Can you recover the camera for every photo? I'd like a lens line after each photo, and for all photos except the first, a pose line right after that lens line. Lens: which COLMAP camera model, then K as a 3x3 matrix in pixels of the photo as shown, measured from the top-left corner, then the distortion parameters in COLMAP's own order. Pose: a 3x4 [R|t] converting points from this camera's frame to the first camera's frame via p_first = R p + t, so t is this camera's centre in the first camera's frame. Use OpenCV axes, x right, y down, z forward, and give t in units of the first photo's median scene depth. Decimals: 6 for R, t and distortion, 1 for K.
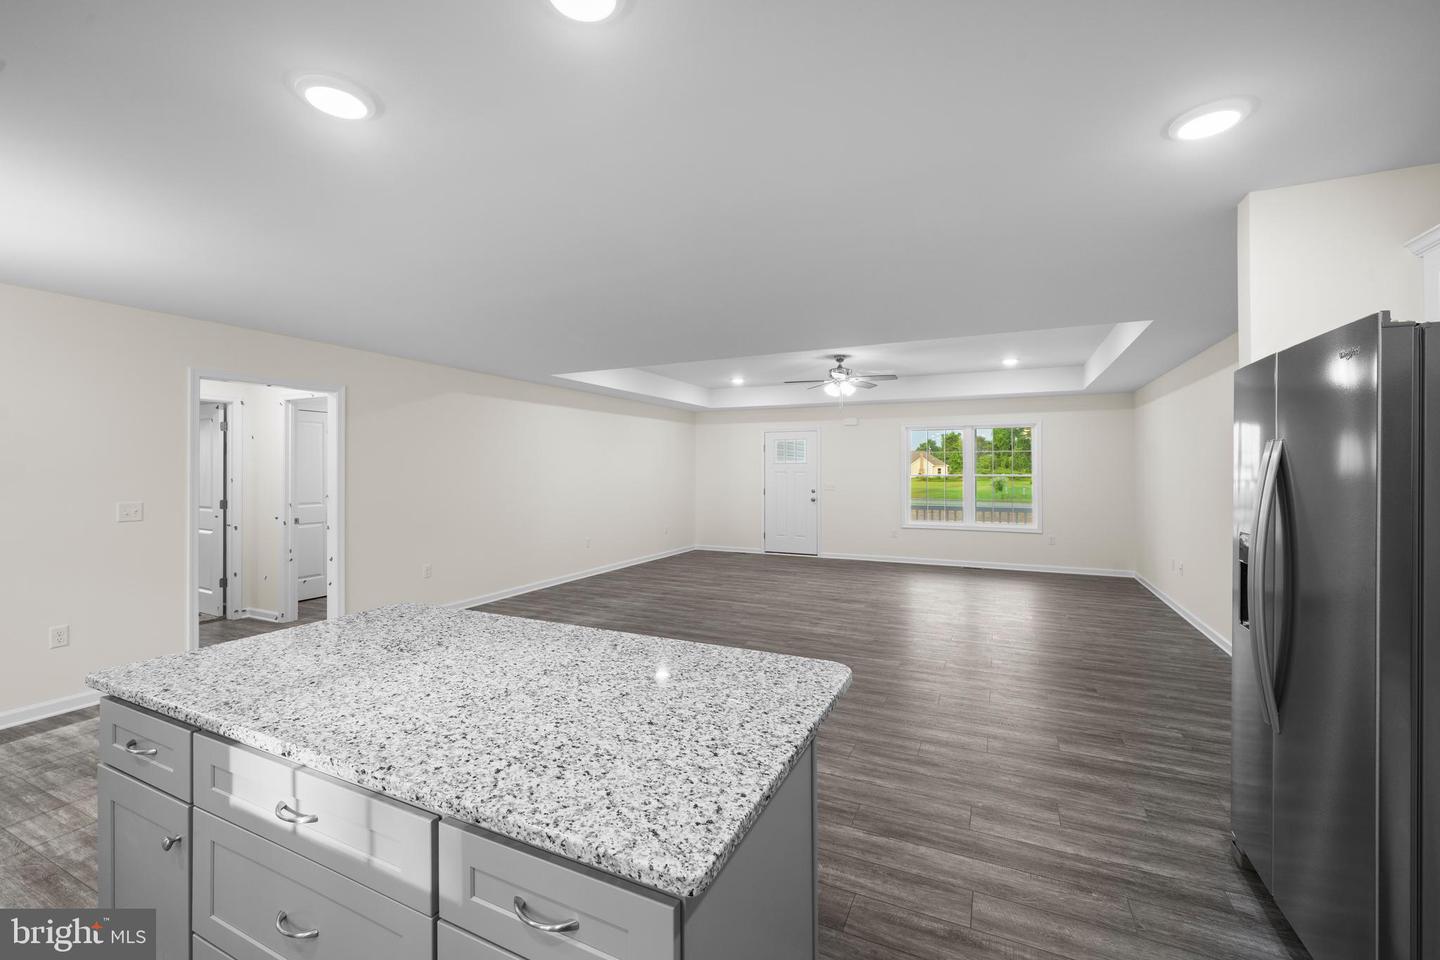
lens RADIAL K [[588.4, 0, 720.0], [0, 588.4, 480.0], [0, 0, 1]] dist [-0.000541, -0.000039]
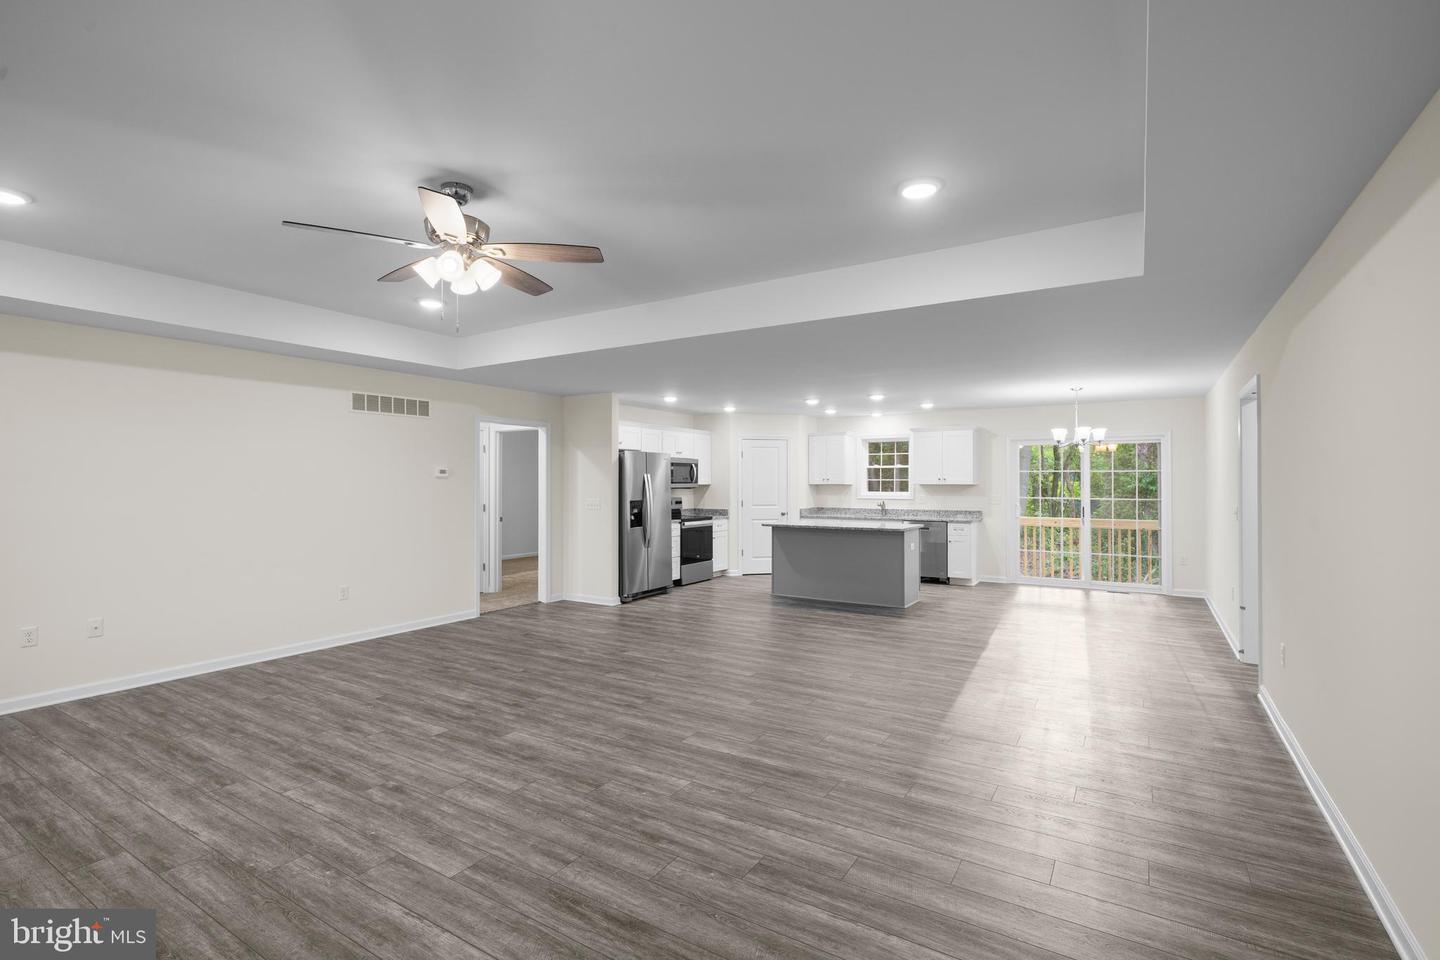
lens RADIAL K [[663.7, 0, 720.0], [0, 663.7, 480.0], [0, 0, 1]] dist [0.000941, 0.000227]
pose [[-0.992955, -0.000828, 0.118487, -0.023472], [0.000573, 0.999930, 0.011787, -0.031330], [-0.118489, 0.011771, -0.992886, 2.004831]]
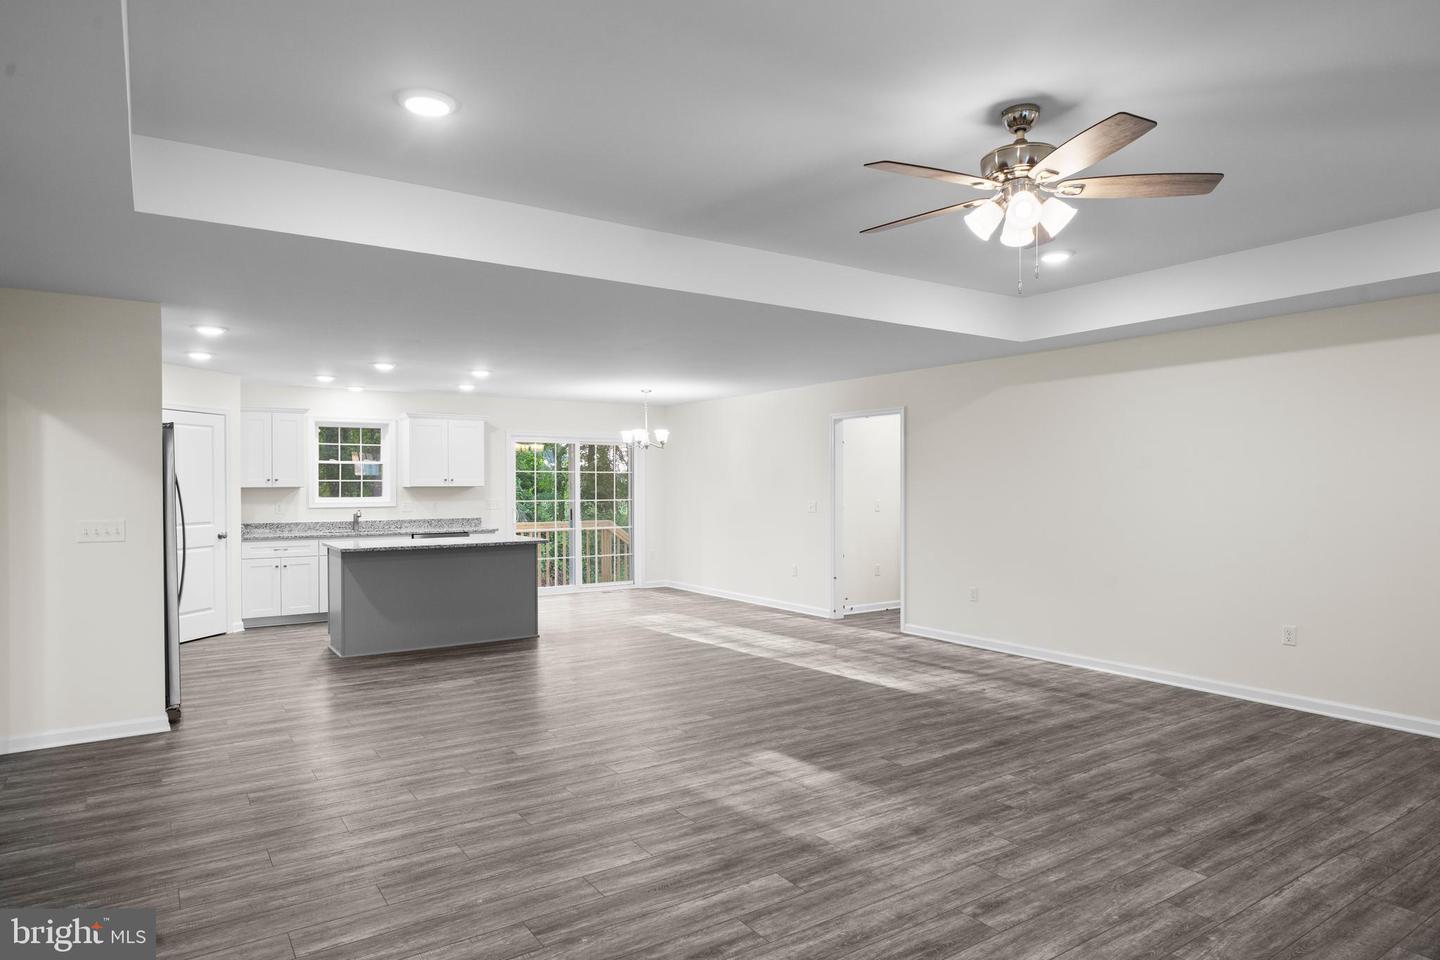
lens RADIAL K [[852.8, 0, 720.0], [0, 852.8, 480.0], [0, 0, 1]] dist [0.001225, 0.000634]
pose [[-0.507592, -0.004322, -0.861586, 0.959360], [-0.011667, 0.999930, 0.001857, -0.021332], [0.861518, 0.010994, -0.507607, 1.550344]]
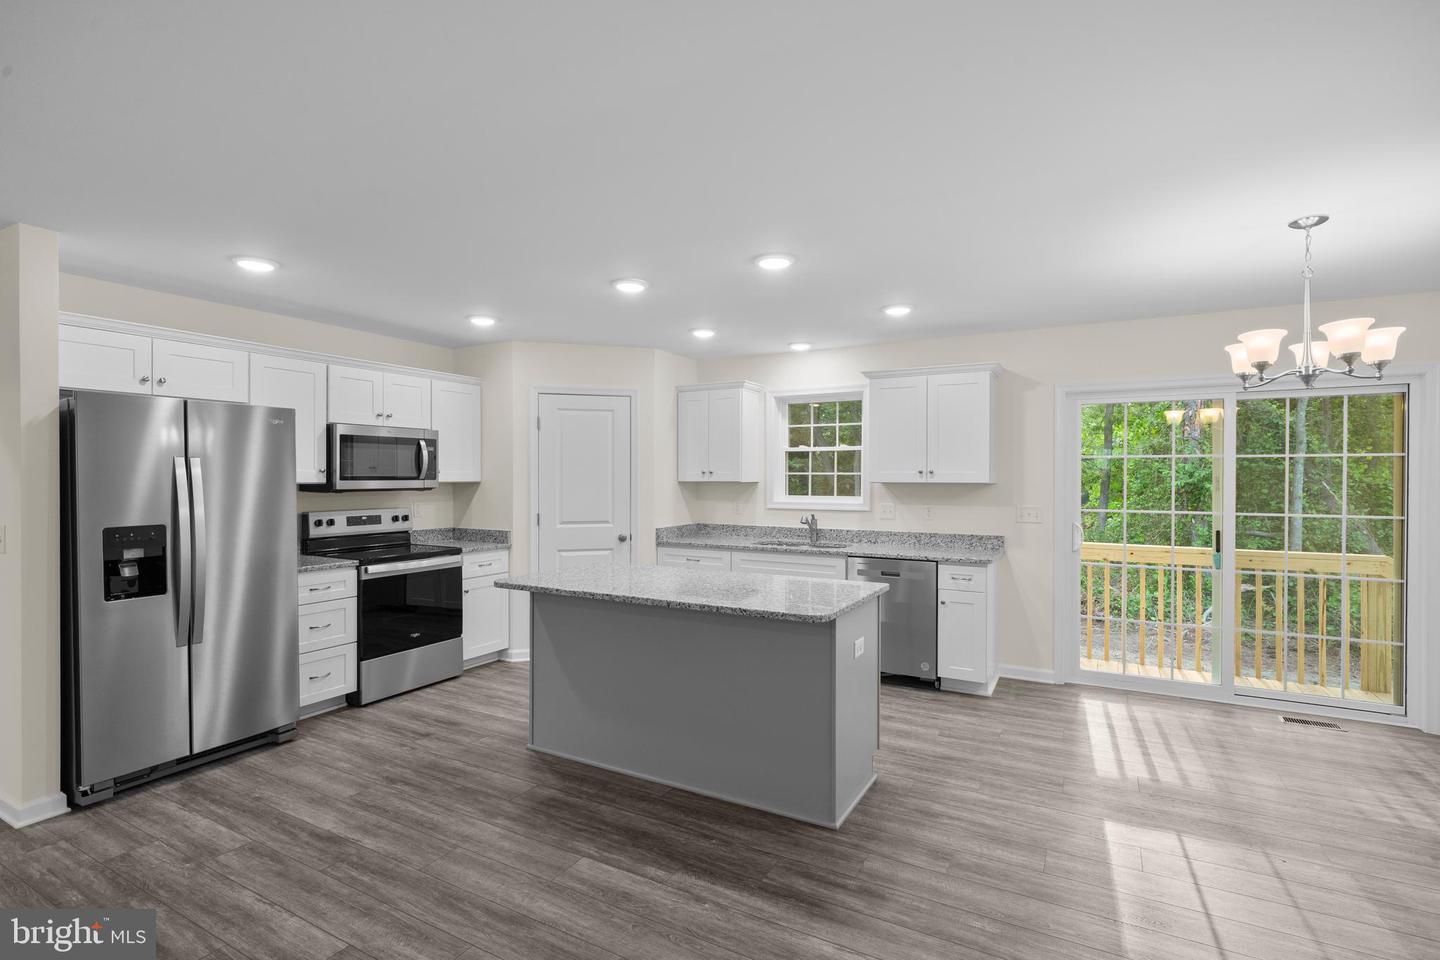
lens RADIAL K [[686.5, 0, 720.0], [0, 686.5, 480.0], [0, 0, 1]] dist [0.001703, 0.000283]
pose [[-0.997866, -0.003378, 0.065211, -0.207914], [-0.002025, 0.999782, 0.020799, -0.019296], [-0.065267, 0.020623, -0.997655, 1.002681]]
